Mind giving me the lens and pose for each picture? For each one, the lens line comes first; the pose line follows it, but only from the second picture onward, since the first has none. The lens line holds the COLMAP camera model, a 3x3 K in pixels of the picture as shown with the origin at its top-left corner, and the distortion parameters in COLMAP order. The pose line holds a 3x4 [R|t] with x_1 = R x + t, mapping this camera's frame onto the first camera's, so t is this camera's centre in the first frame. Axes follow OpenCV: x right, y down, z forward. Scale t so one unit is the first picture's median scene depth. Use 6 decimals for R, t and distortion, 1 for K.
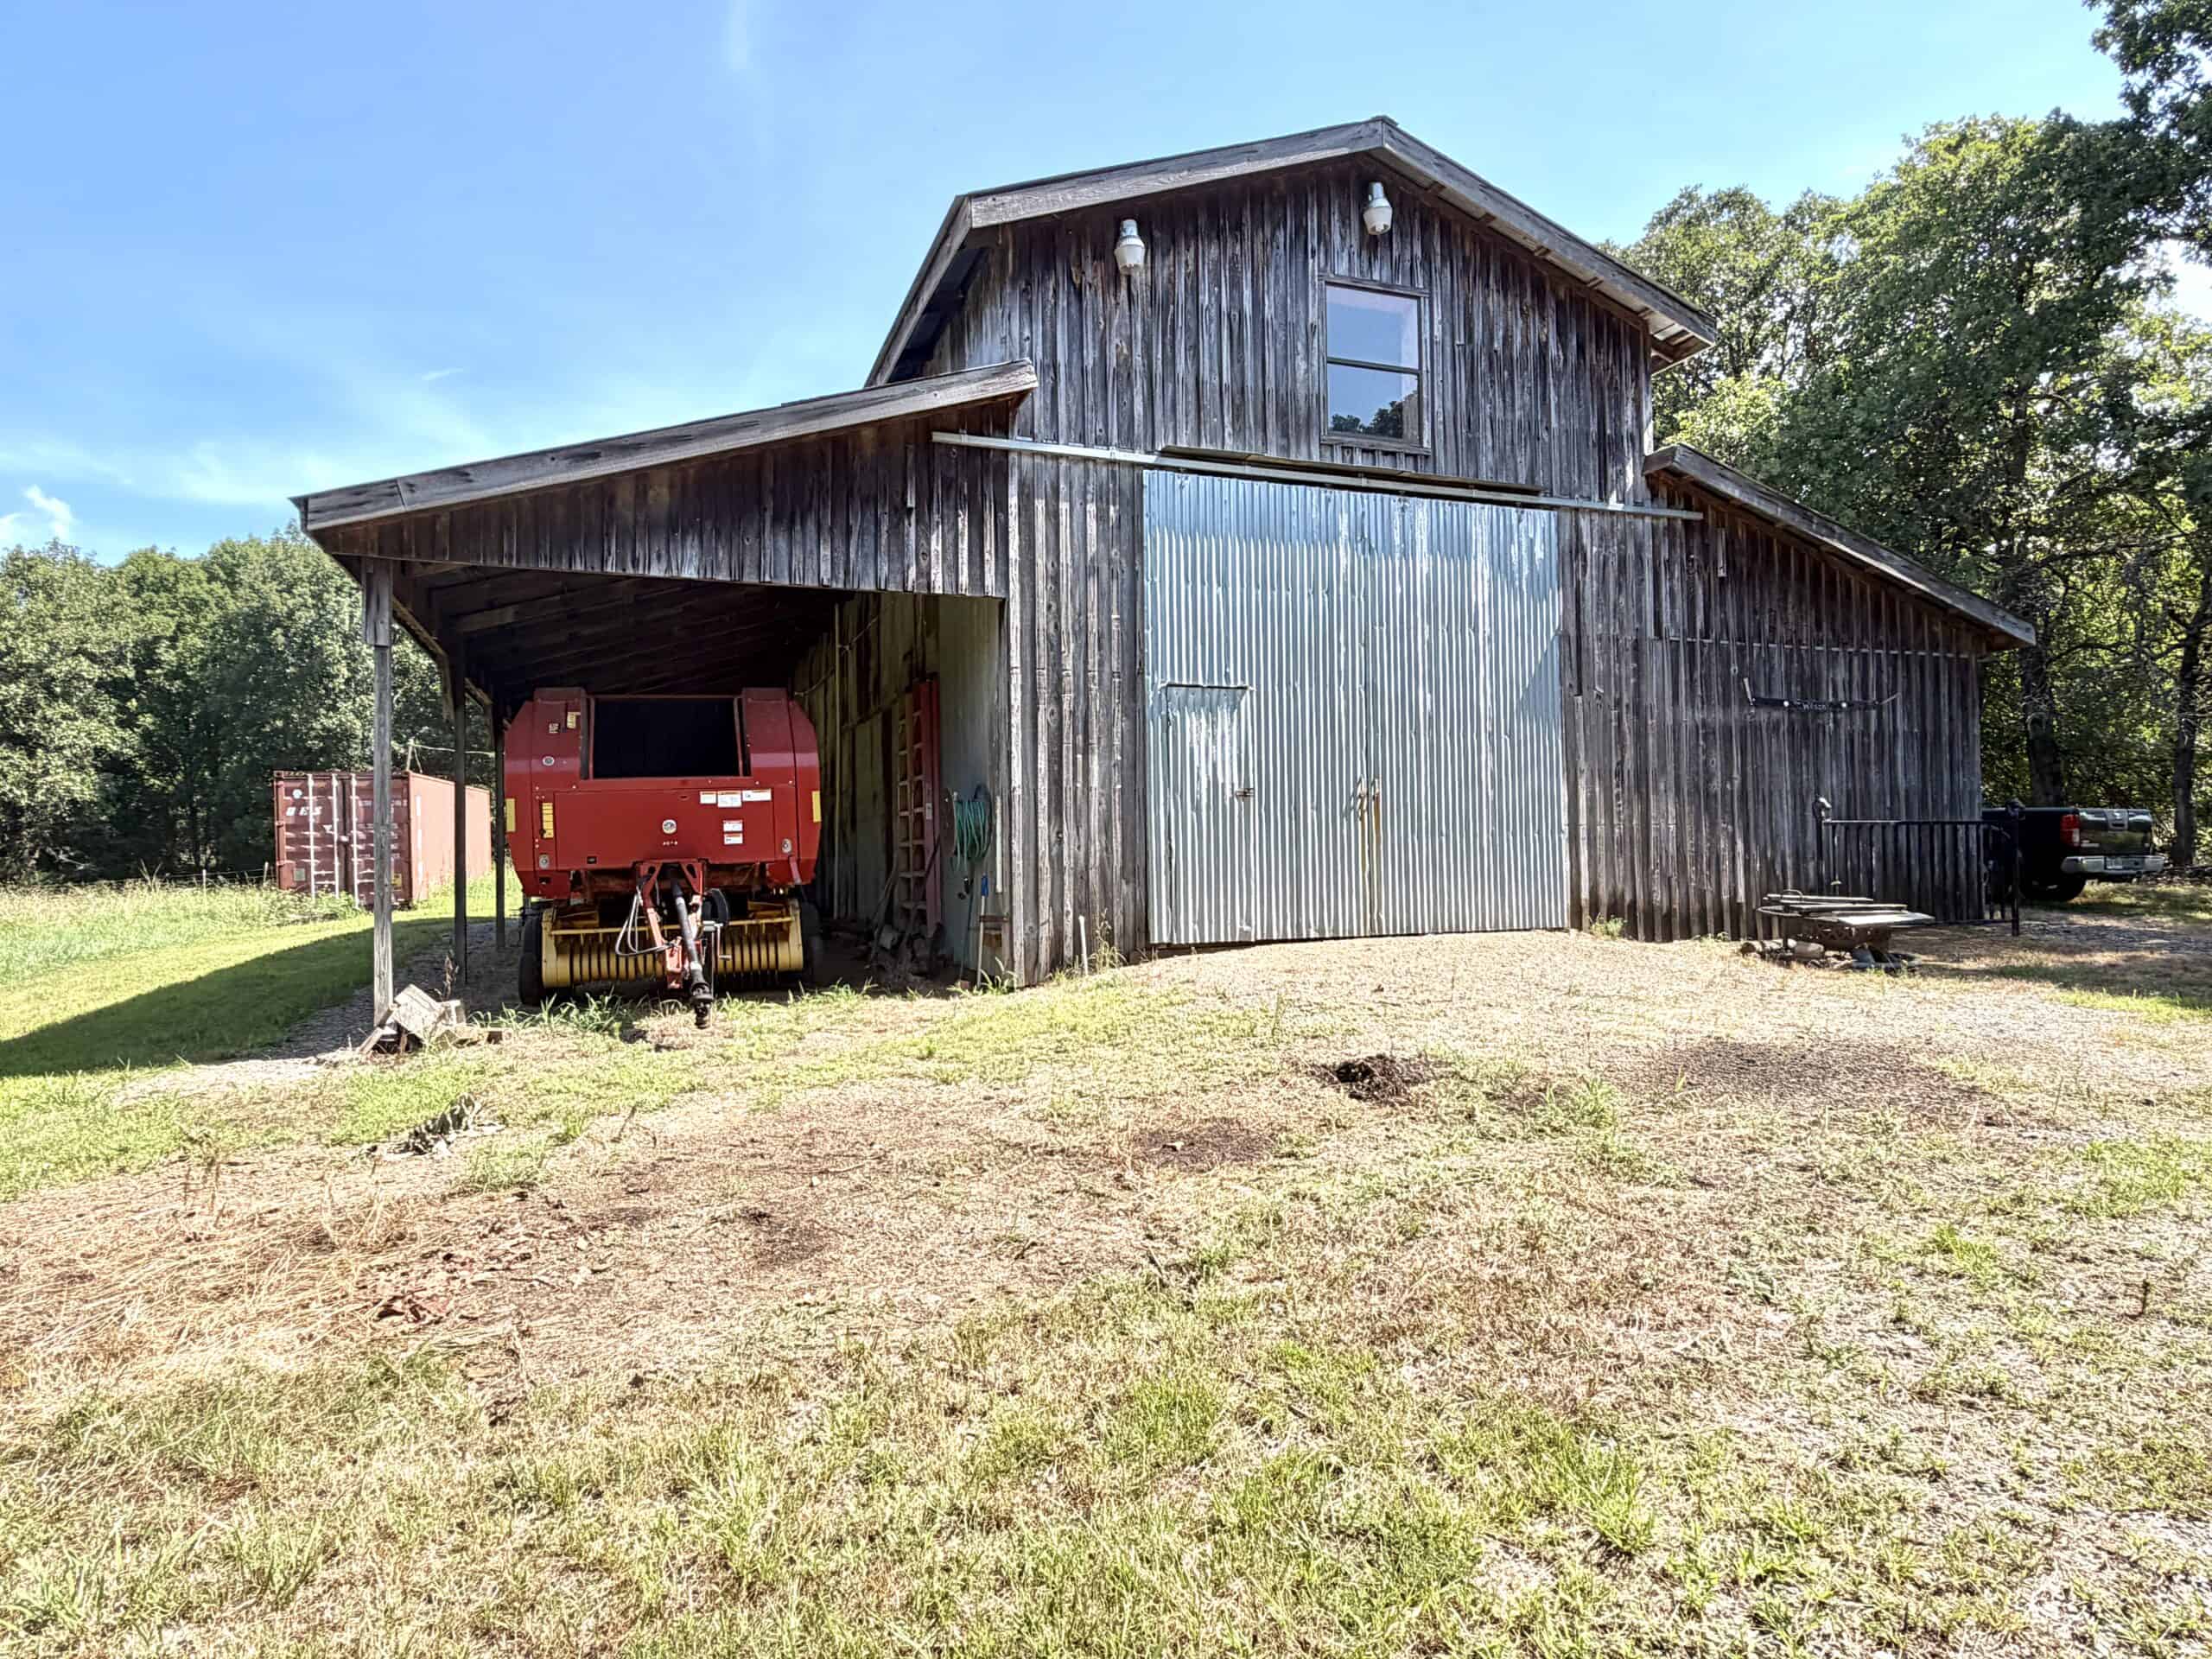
lens RADIAL K [[1259.4, 0, 1106.6], [0, 1259.4, 834.2], [0, 0, 1]] dist [-0.003289, -0.001065]
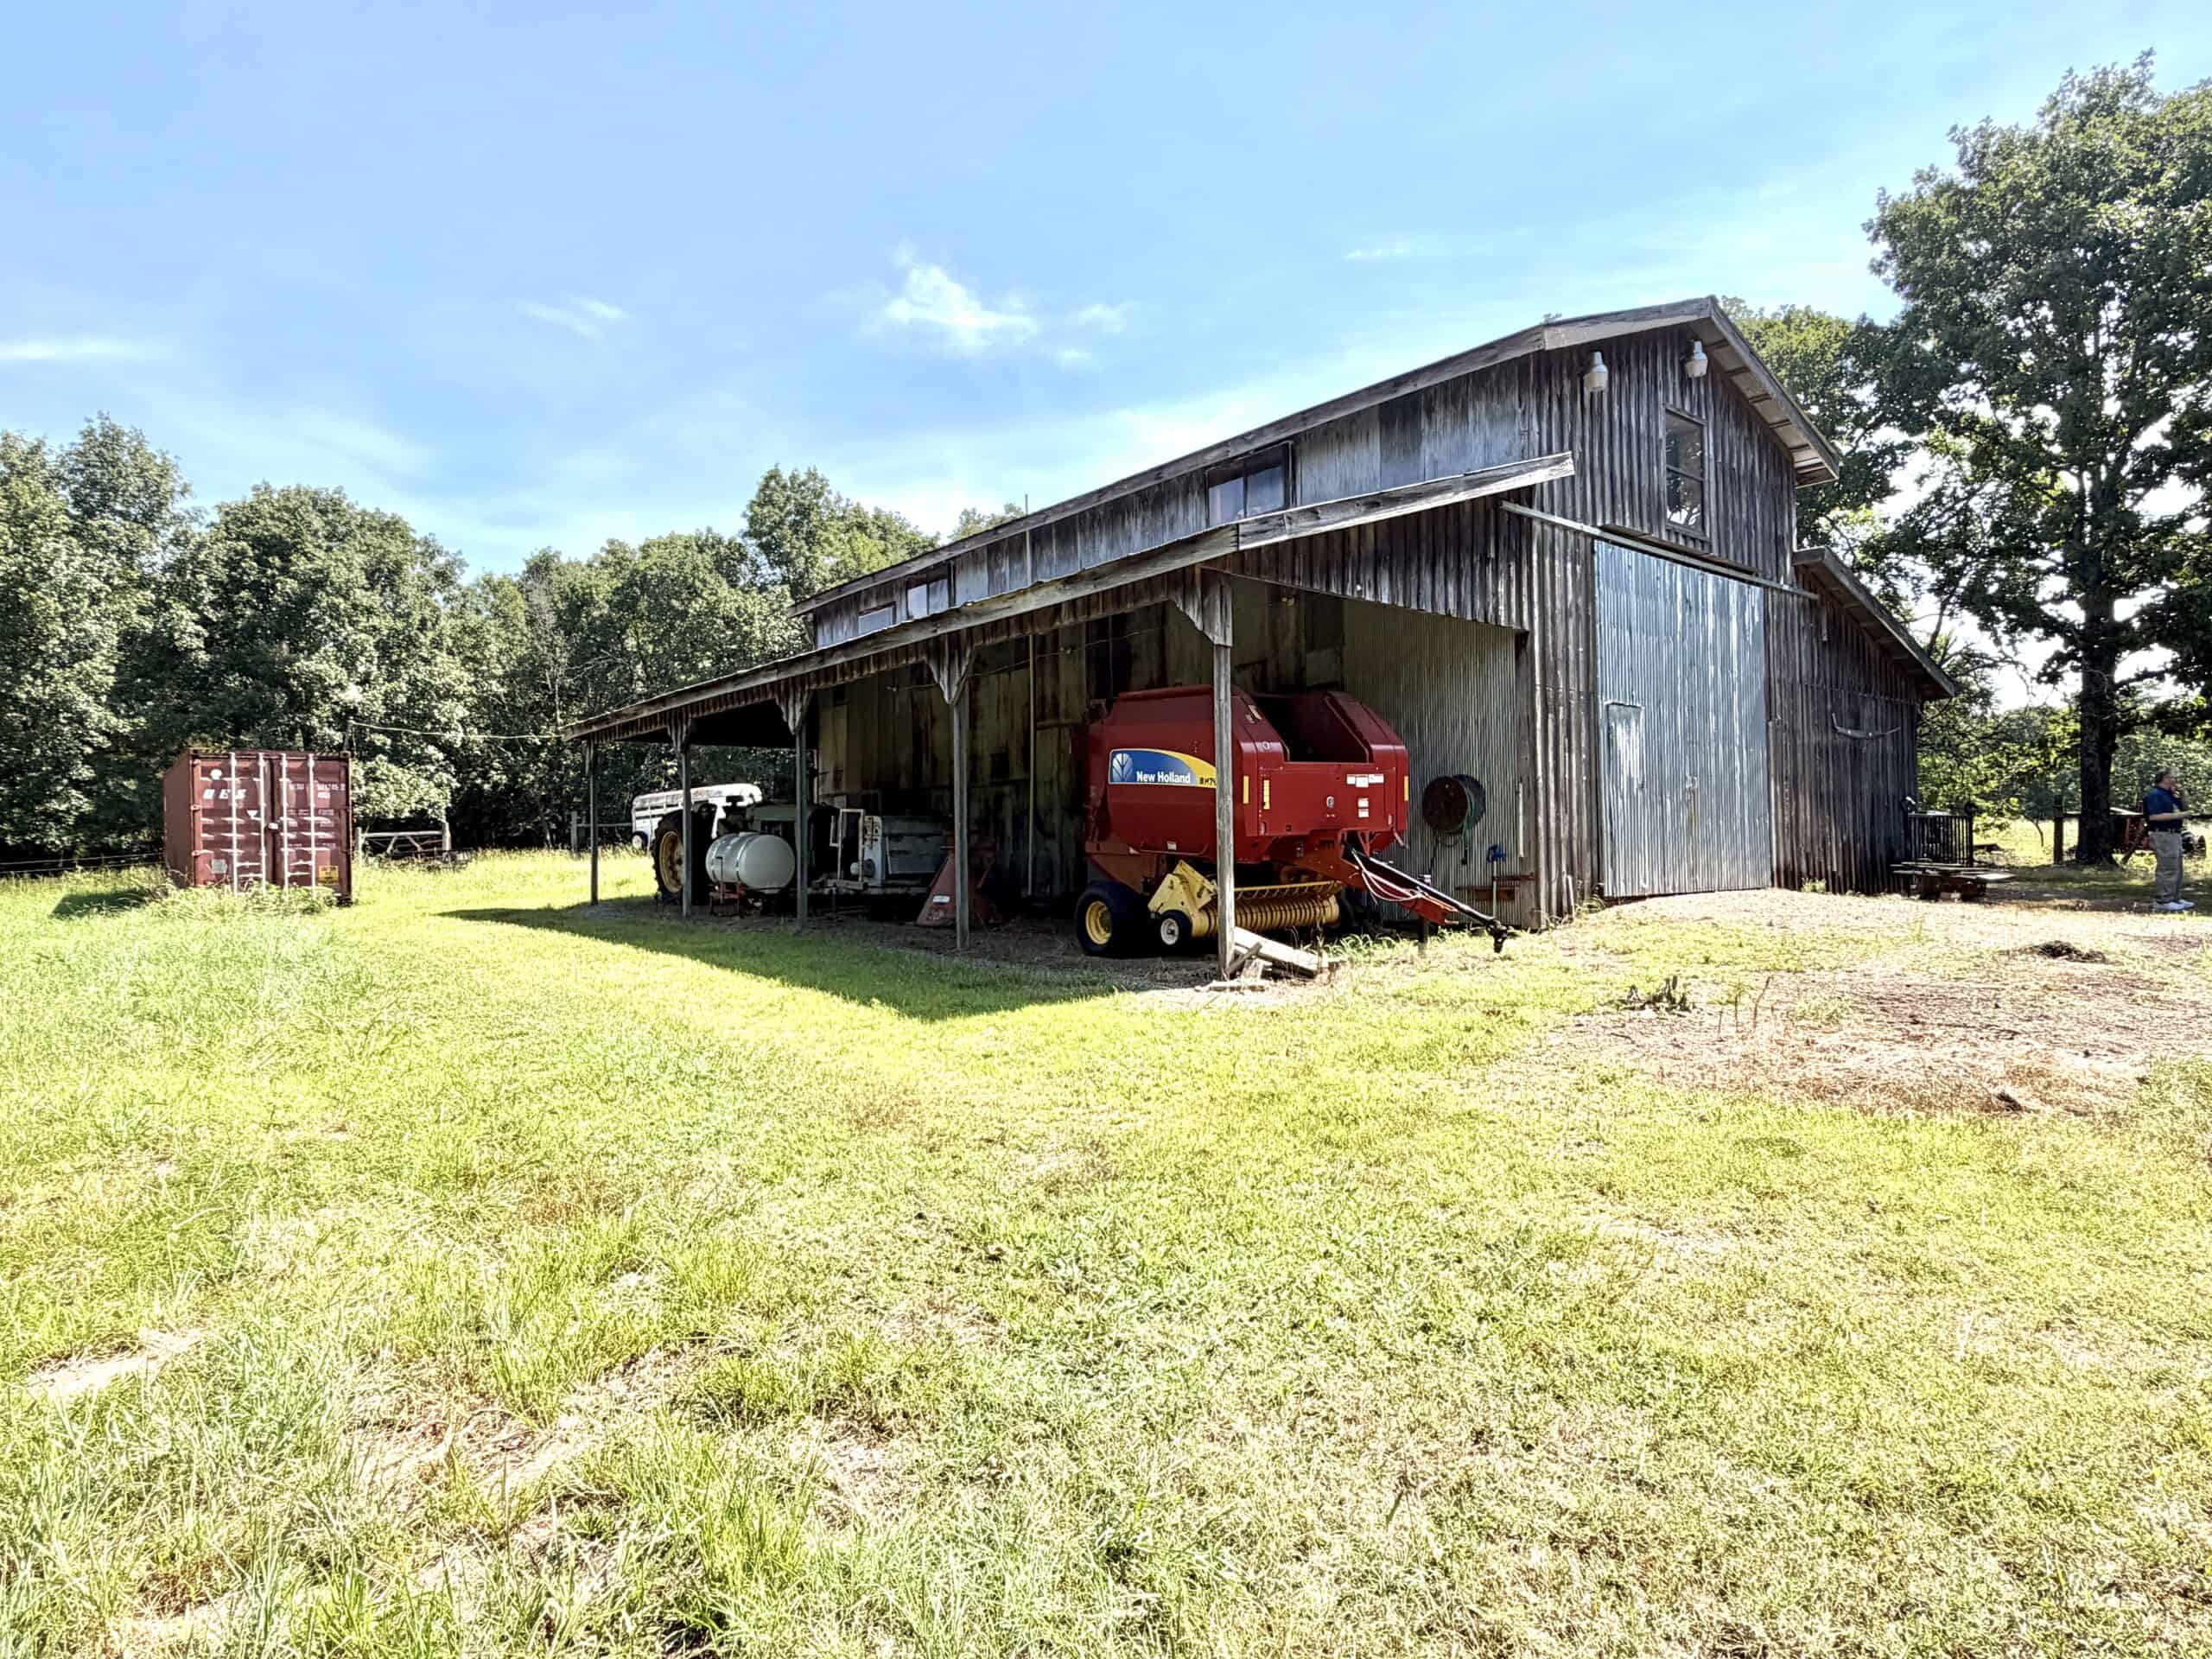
lens RADIAL K [[1259.4, 0, 1102.7], [0, 1259.4, 827.1], [0, 0, 1]] dist [-0.003289, -0.001065]
pose [[0.945194, 0.009022, 0.326383, -0.839824], [-0.005156, 0.999906, -0.012708, 0.030632], [-0.326467, 0.010329, 0.945152, -0.075404]]
